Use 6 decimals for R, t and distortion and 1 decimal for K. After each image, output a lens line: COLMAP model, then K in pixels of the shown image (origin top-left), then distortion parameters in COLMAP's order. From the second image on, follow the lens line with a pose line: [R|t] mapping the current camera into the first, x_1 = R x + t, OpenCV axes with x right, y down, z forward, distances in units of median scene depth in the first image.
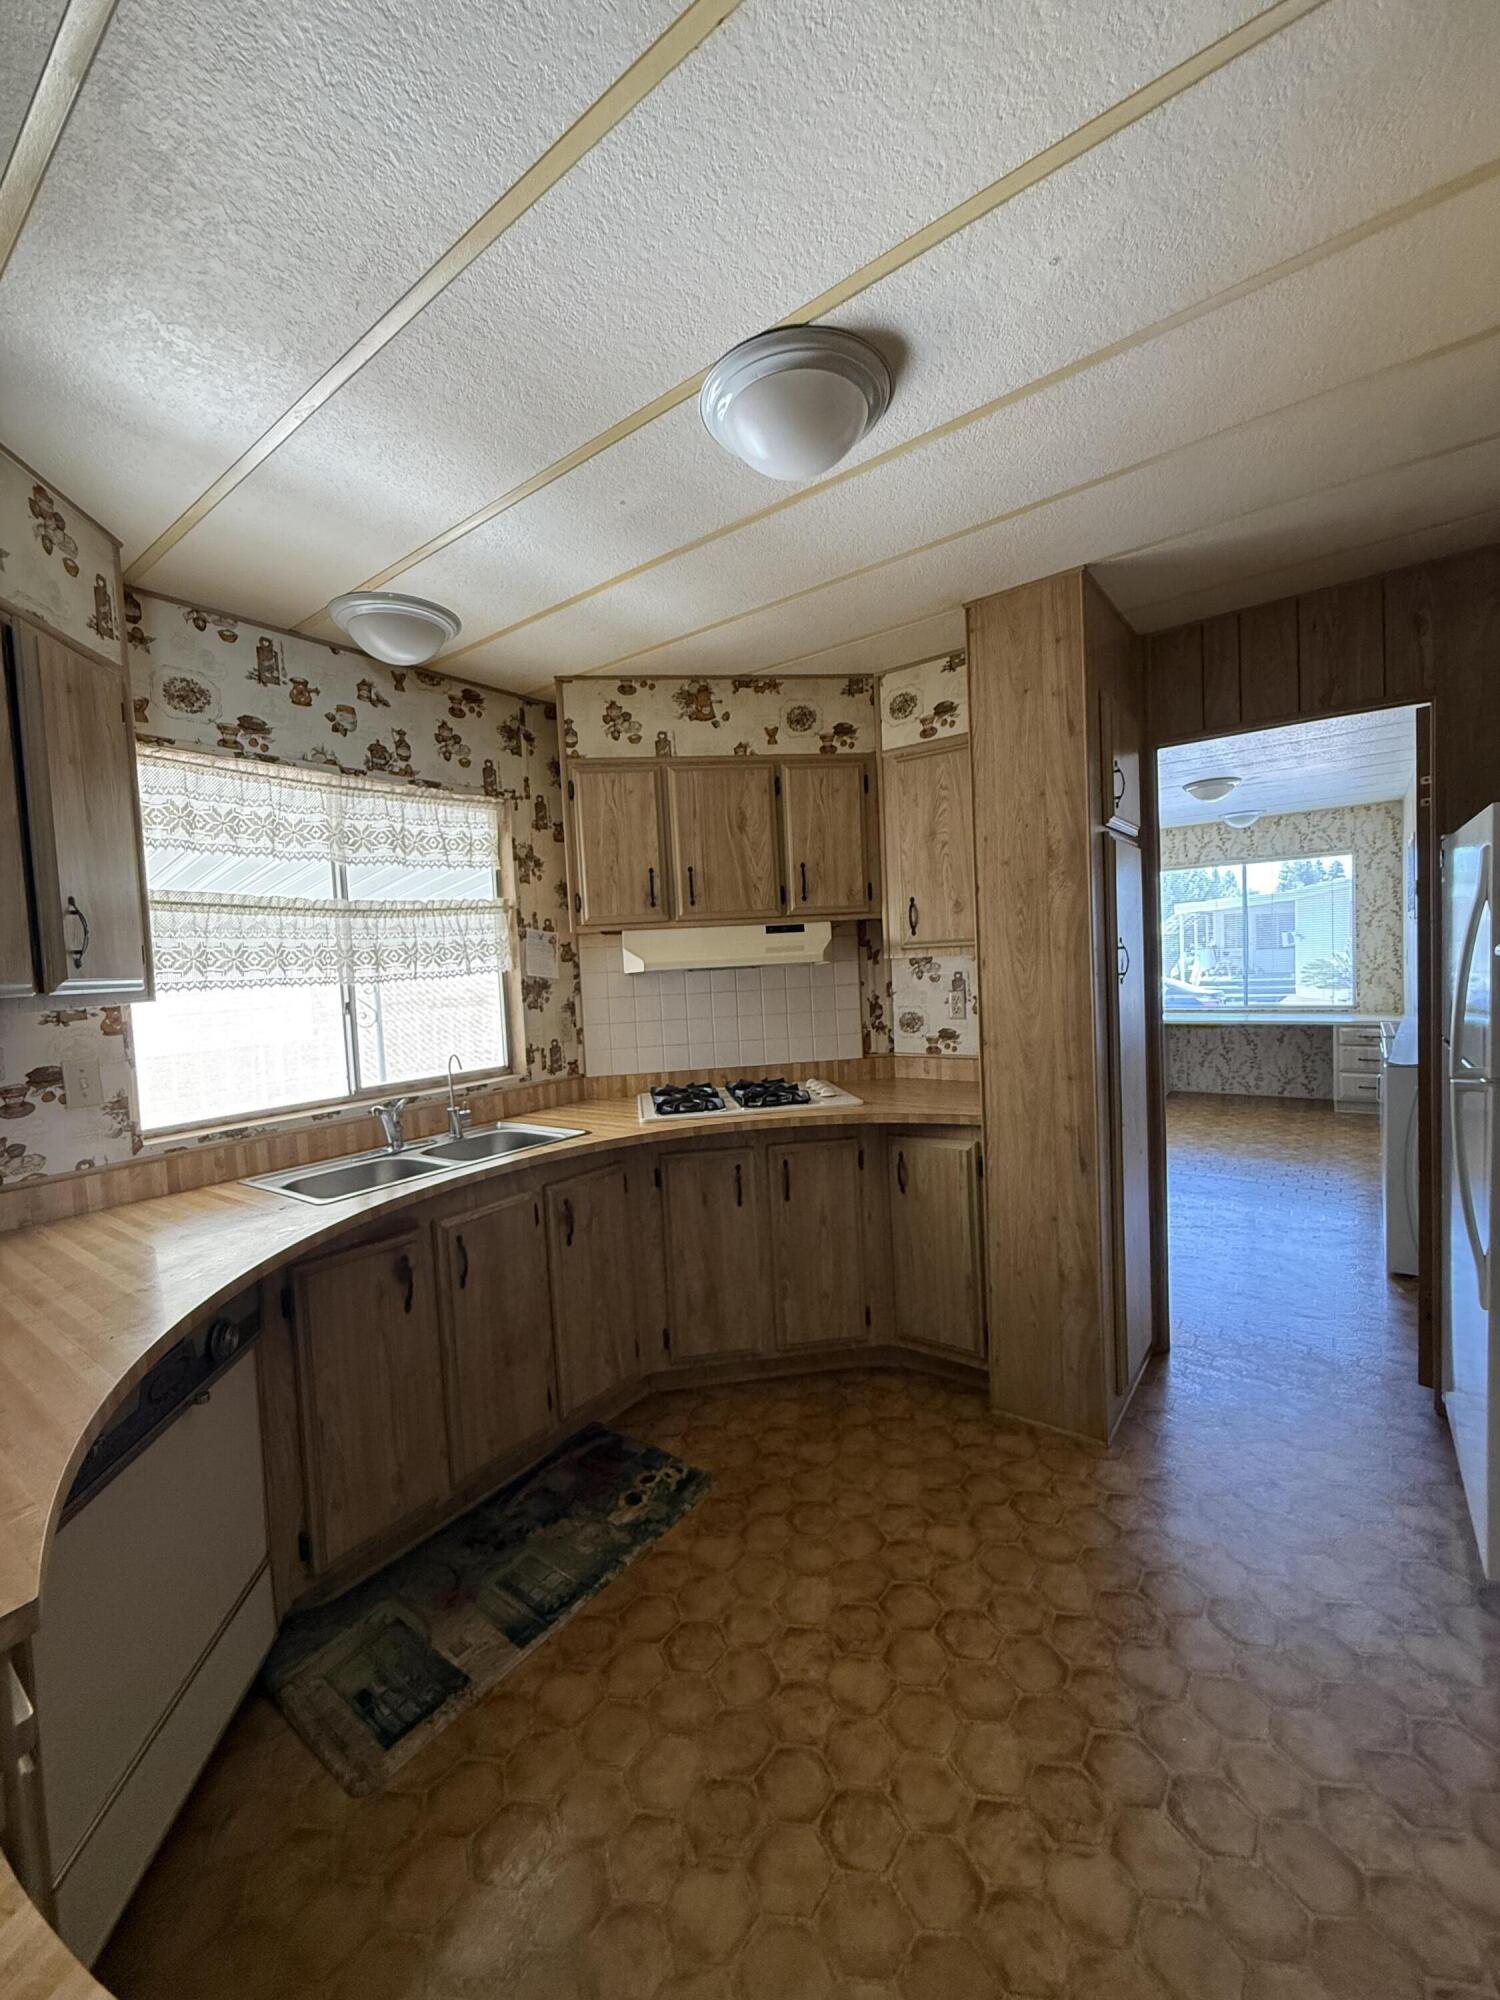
lens RADIAL K [[801.7, 0, 747.9], [0, 801.7, 994.5], [0, 0, 1]] dist [-0.001096, 0.000166]
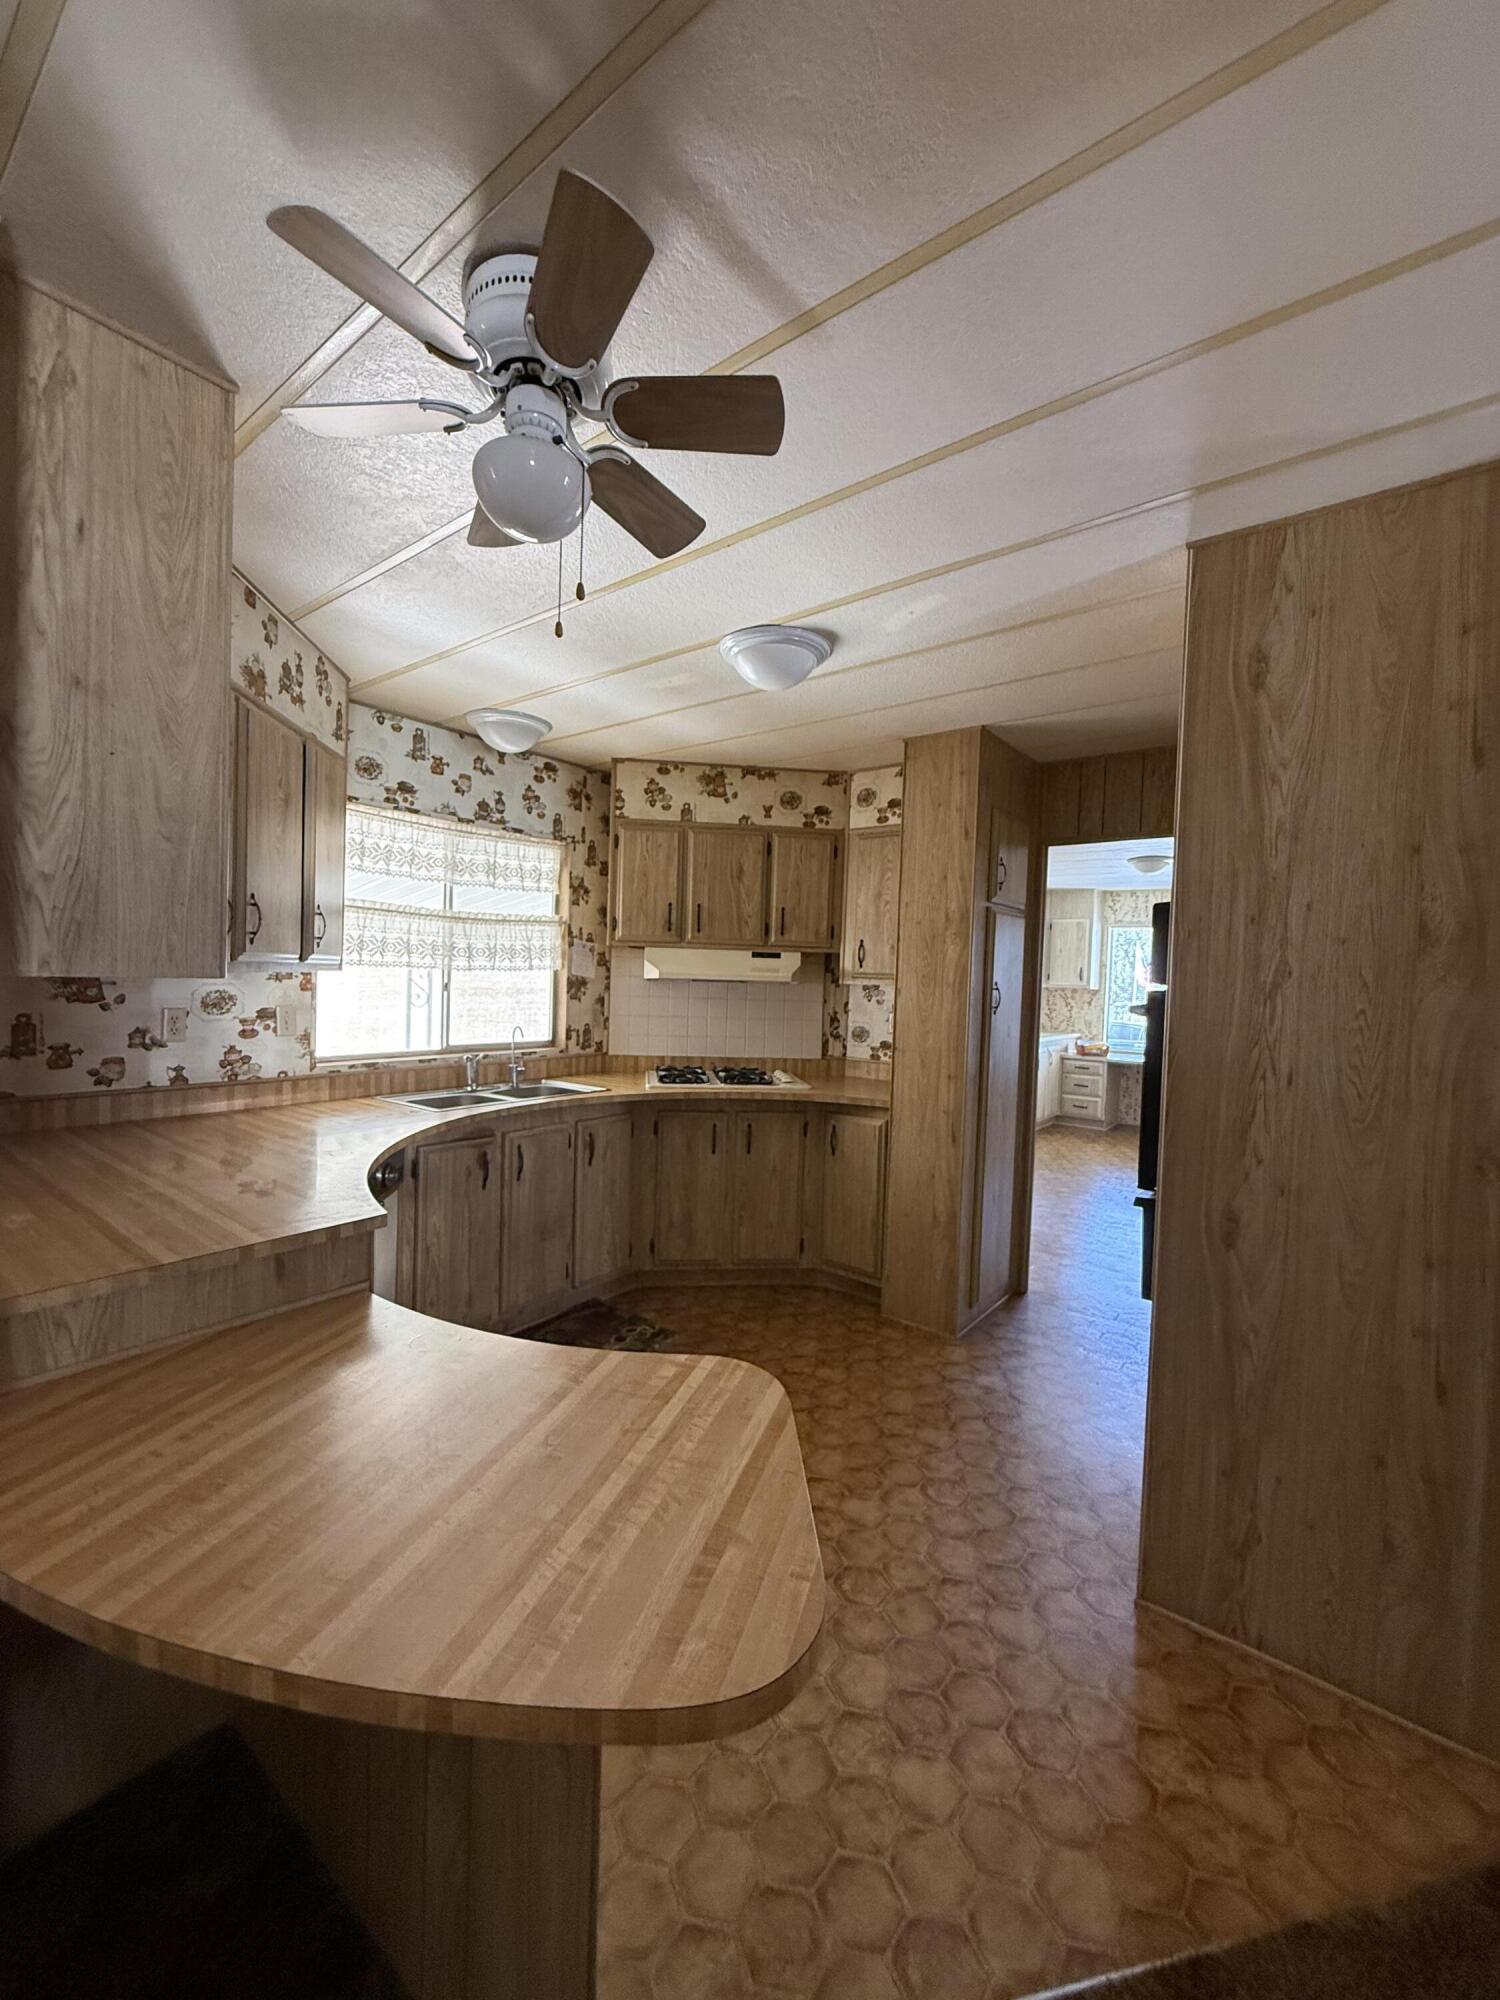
lens RADIAL K [[801.7, 0, 747.9], [0, 801.7, 994.5], [0, 0, 1]] dist [-0.001096, 0.000166]
pose [[0.996453, 0.082129, -0.018352, 0.071362], [-0.082475, 0.996413, -0.018961, 0.017816], [0.016729, 0.020407, 0.999652, -0.524061]]
